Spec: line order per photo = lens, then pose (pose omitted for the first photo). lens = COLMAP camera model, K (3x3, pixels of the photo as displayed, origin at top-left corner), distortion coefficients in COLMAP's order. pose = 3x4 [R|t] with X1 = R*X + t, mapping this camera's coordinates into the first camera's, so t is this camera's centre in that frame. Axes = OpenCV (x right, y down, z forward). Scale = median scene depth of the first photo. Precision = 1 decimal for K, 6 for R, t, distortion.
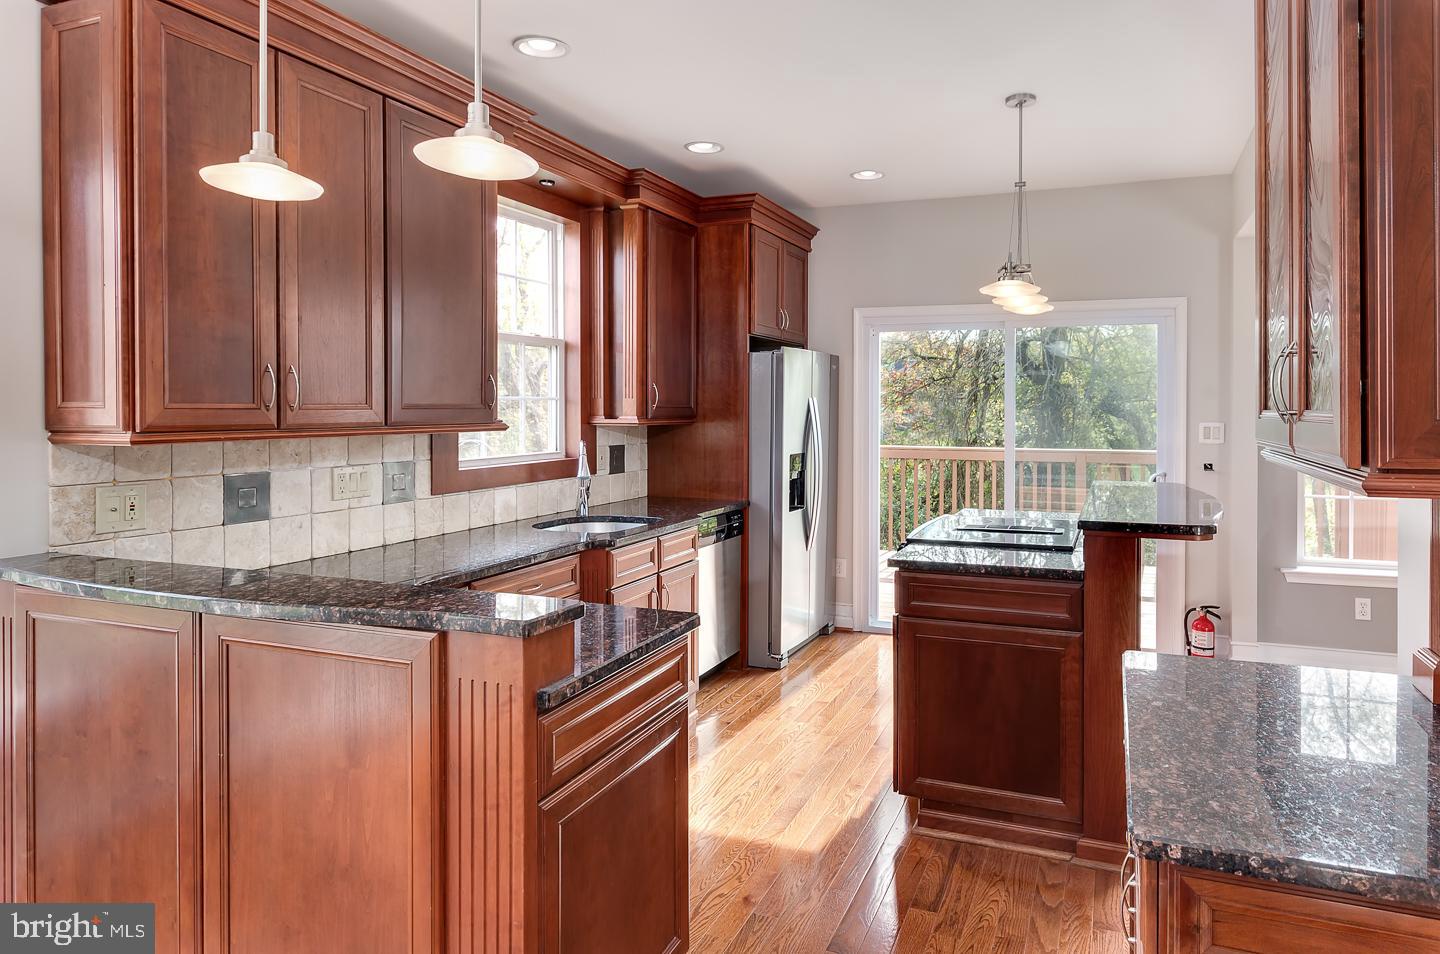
lens RADIAL K [[866.8, 0, 782.4], [0, 866.8, 421.9], [0, 0, 1]] dist [0.003010, -0.001111]
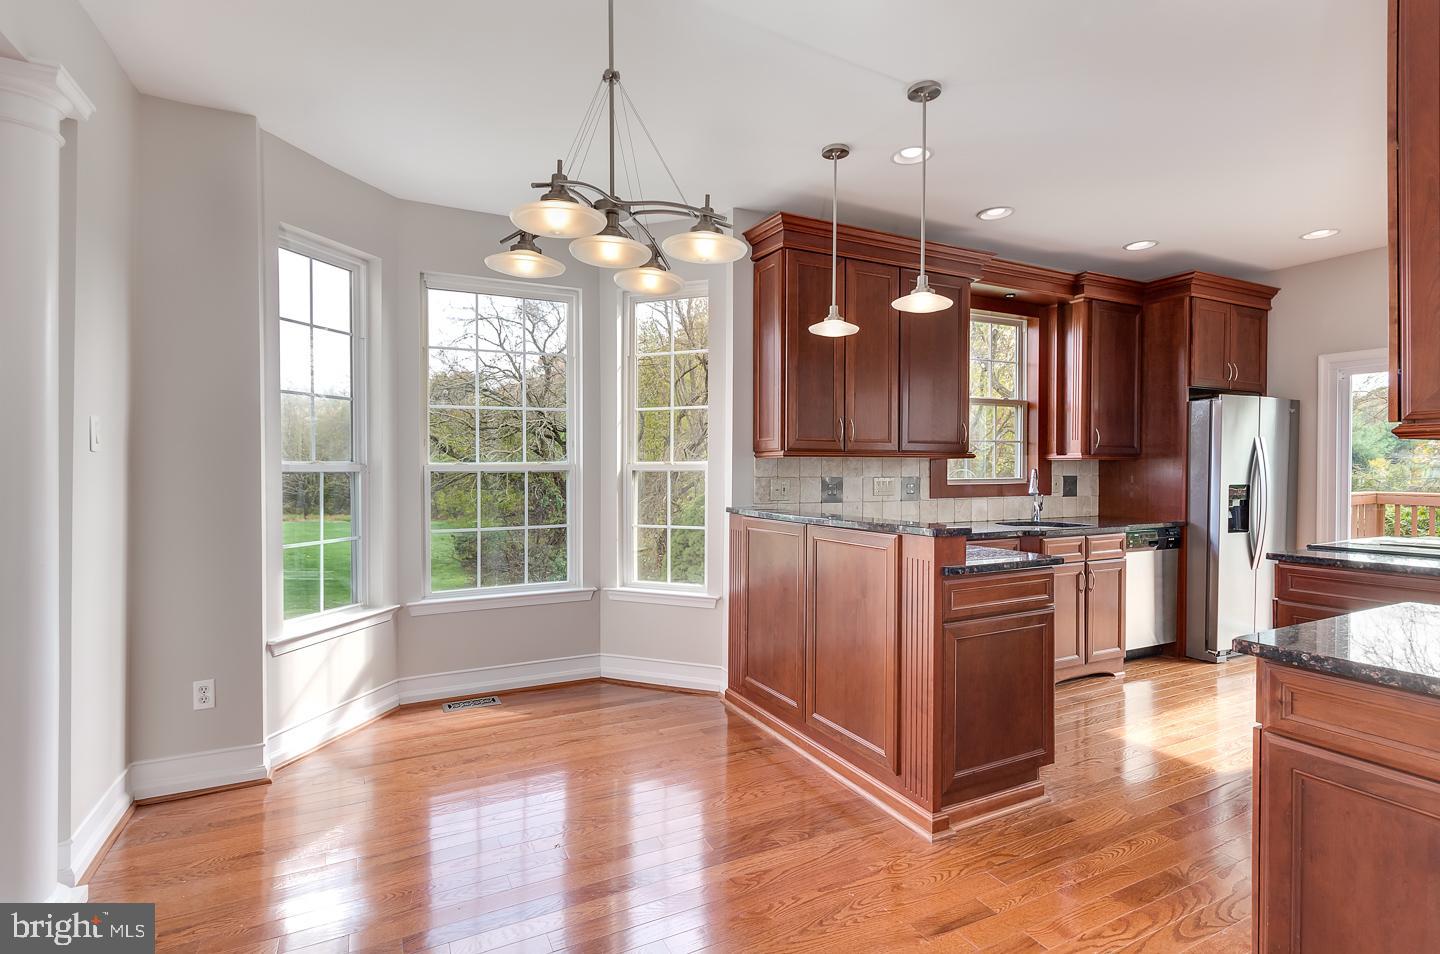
lens RADIAL K [[686.6, 0, 718.2], [0, 686.6, 482.2], [0, 0, 1]] dist [0.002328, -0.001122]
pose [[0.733219, 0.009853, -0.679921, 0.152708], [-0.010681, 0.999939, 0.002973, 0.043315], [0.679908, 0.005083, 0.733280, -0.189804]]
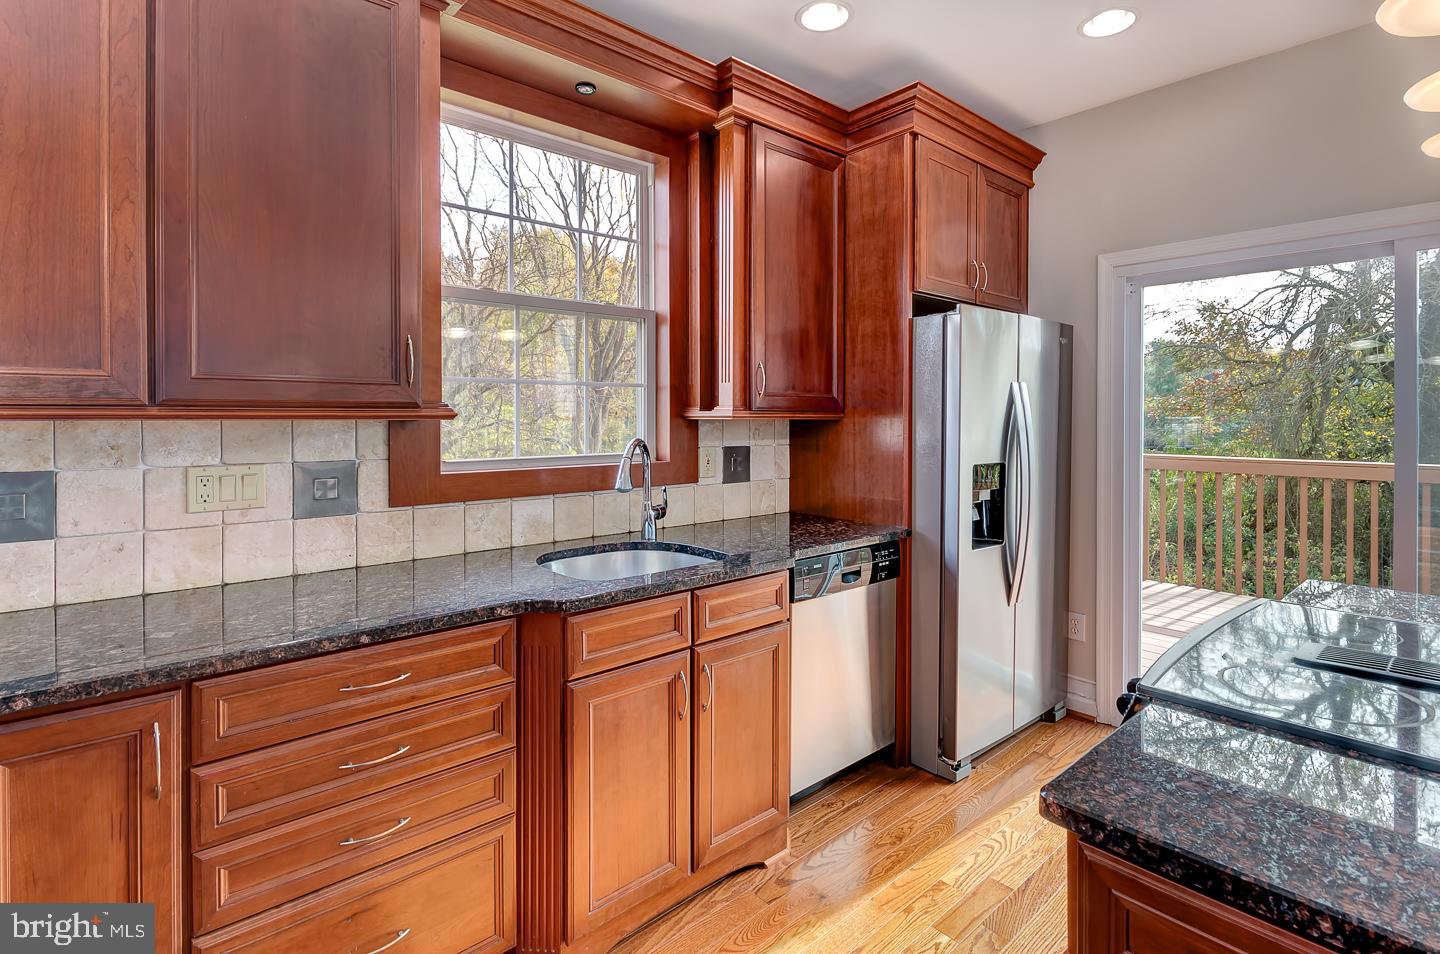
lens RADIAL K [[672.9, 0, 726.8], [0, 672.9, 425.5], [0, 0, 1]] dist [0.006348, -0.000051]
pose [[0.882769, 0.004278, -0.469788, 0.096009], [-0.007659, 0.999957, -0.005286, 0.012533], [0.469745, 0.008264, 0.882763, 0.502449]]
